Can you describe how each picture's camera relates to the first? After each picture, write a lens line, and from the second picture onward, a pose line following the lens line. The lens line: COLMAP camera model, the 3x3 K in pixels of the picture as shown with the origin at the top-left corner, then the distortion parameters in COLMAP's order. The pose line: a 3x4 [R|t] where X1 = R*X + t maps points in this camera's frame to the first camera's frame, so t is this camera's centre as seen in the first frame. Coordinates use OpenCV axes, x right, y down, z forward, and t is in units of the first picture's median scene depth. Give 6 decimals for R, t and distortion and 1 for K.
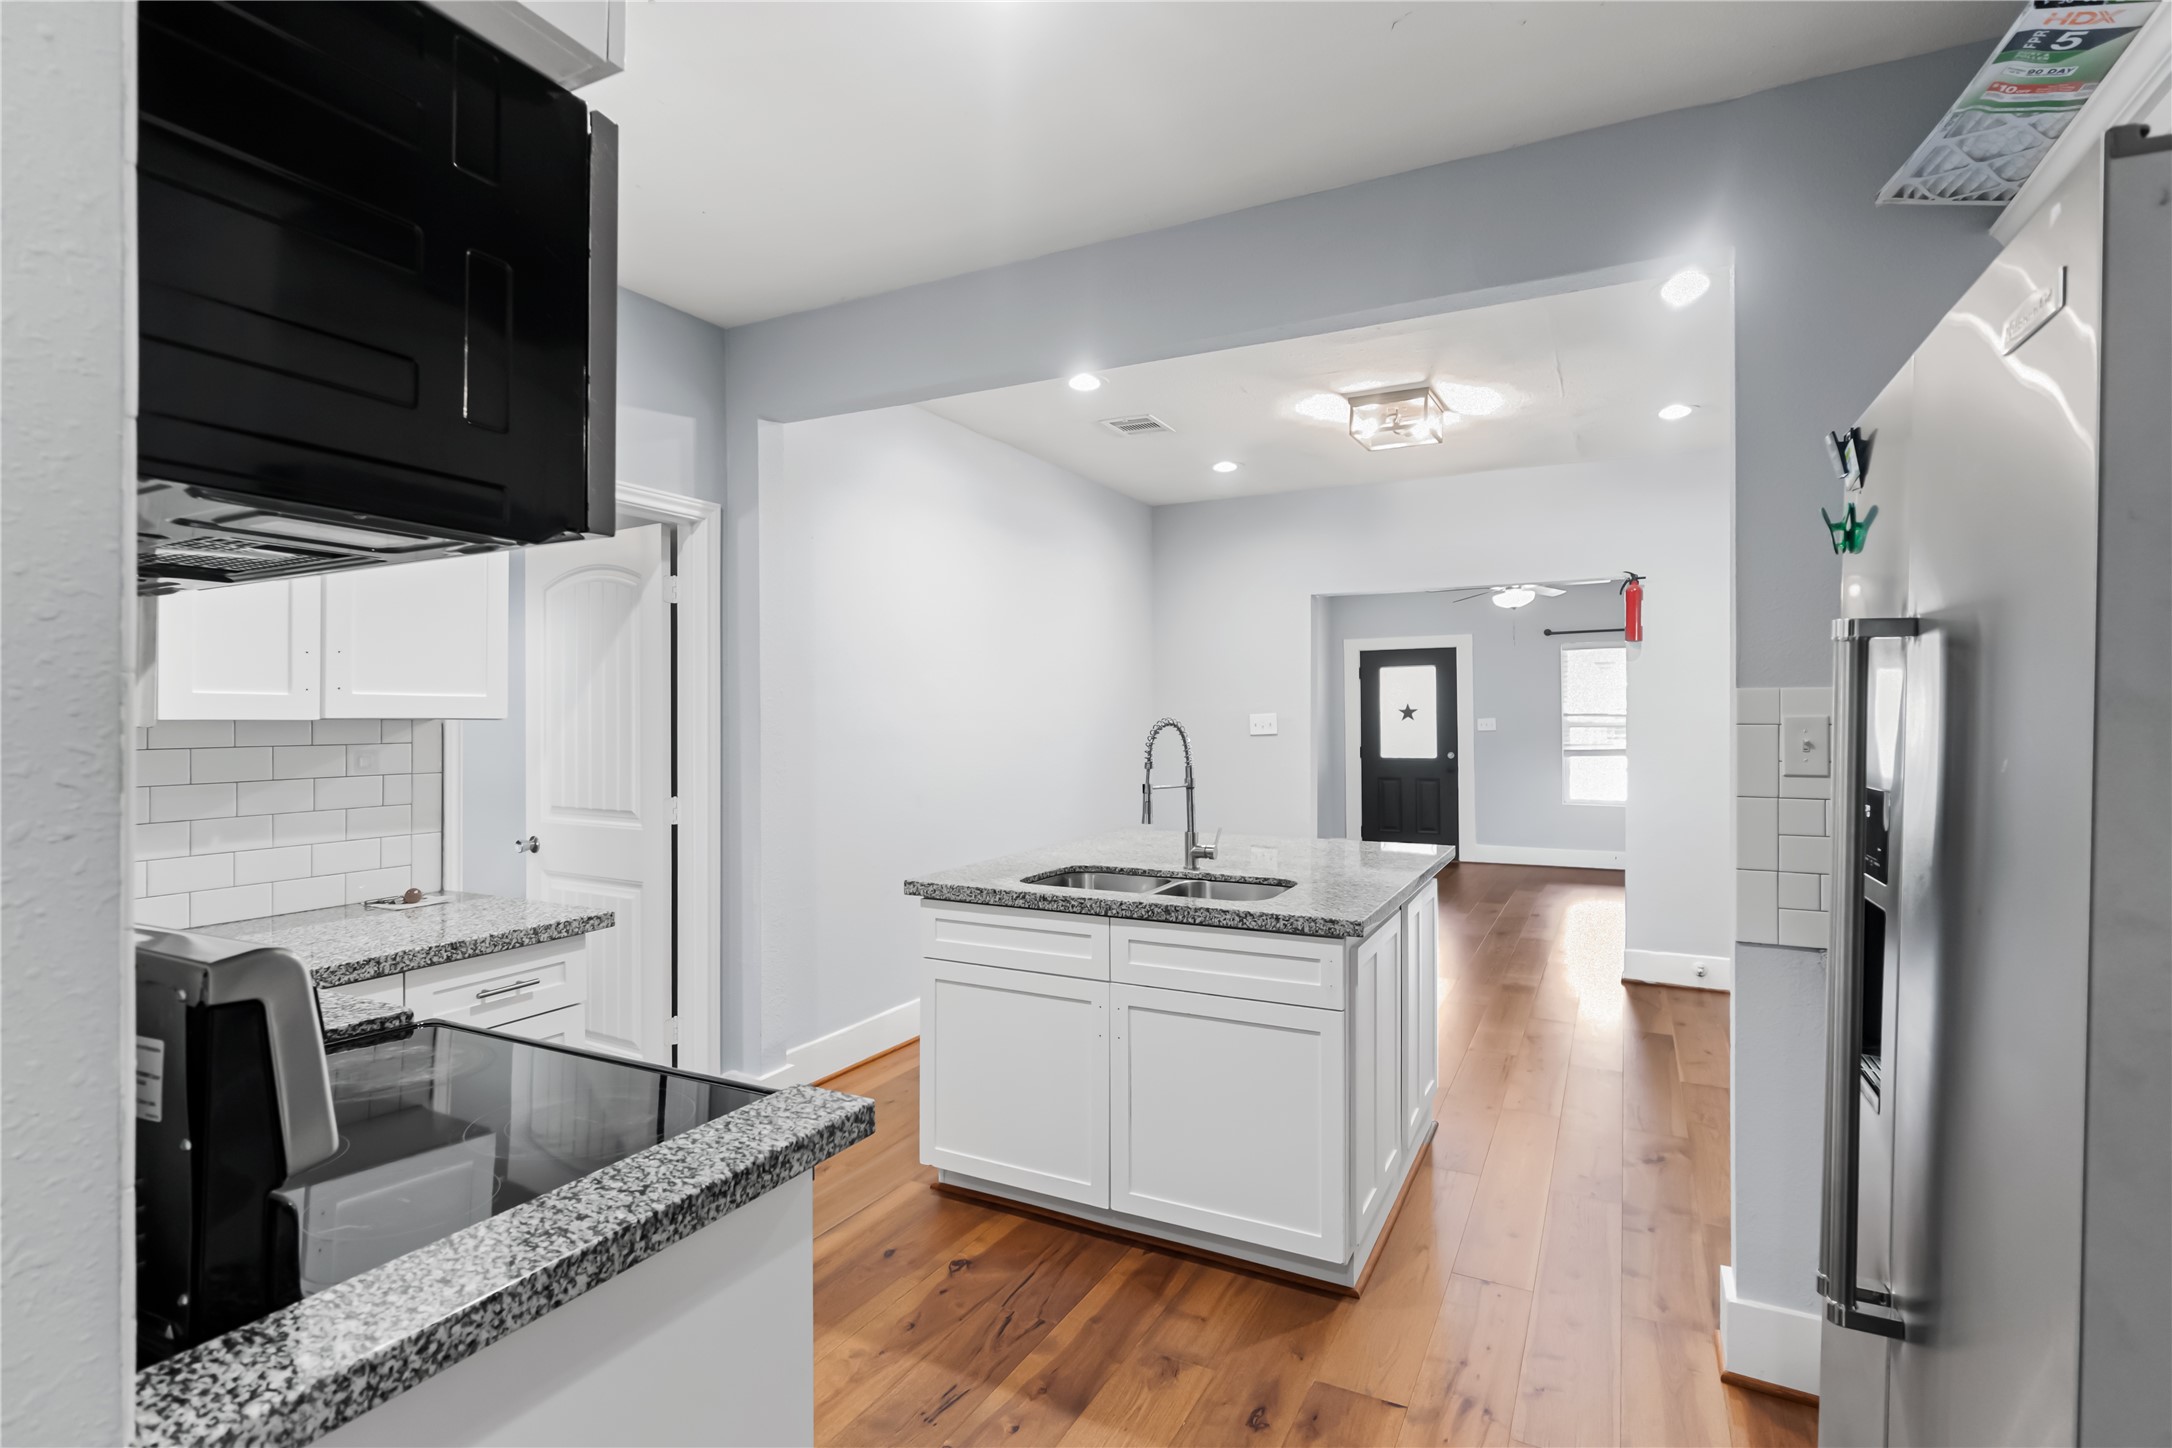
lens RADIAL K [[1072.1, 0, 1093.1], [0, 1072.1, 727.6], [0, 0, 1]] dist [-0.005998, -0.000089]
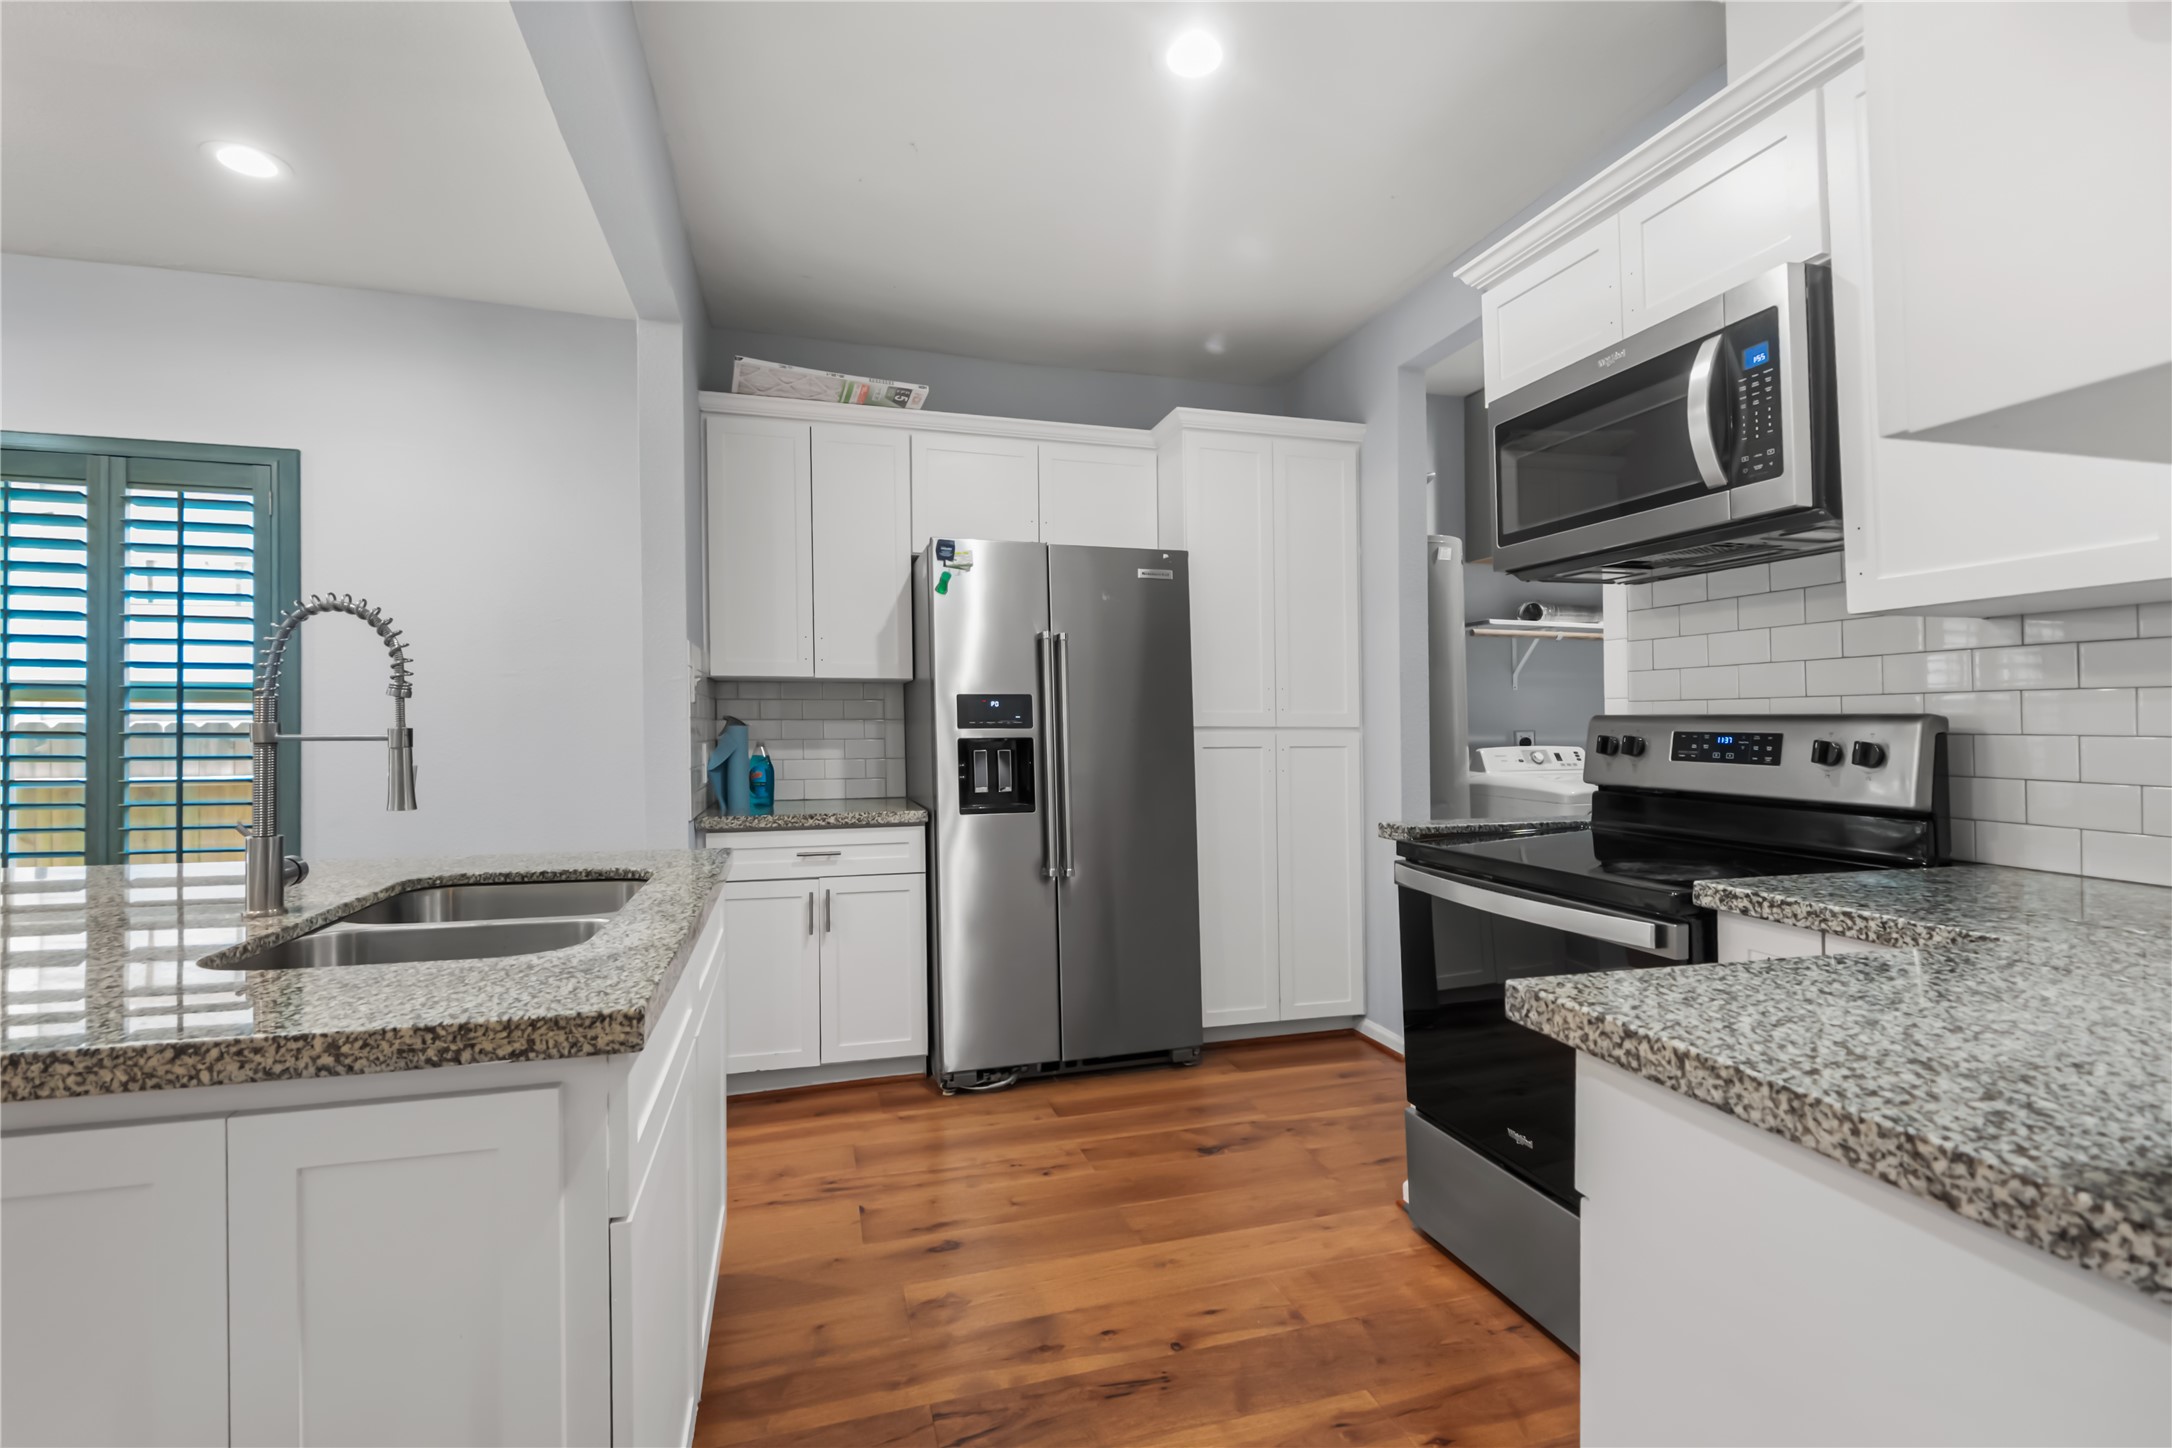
lens RADIAL K [[931.9, 0, 1088.3], [0, 931.9, 718.2], [0, 0, 1]] dist [-0.000010, -0.000201]
pose [[-0.681152, 0.012660, 0.732032, -0.589736], [0.007111, 0.999918, -0.010676, 0.094659], [-0.732107, -0.002066, -0.681186, 1.378850]]
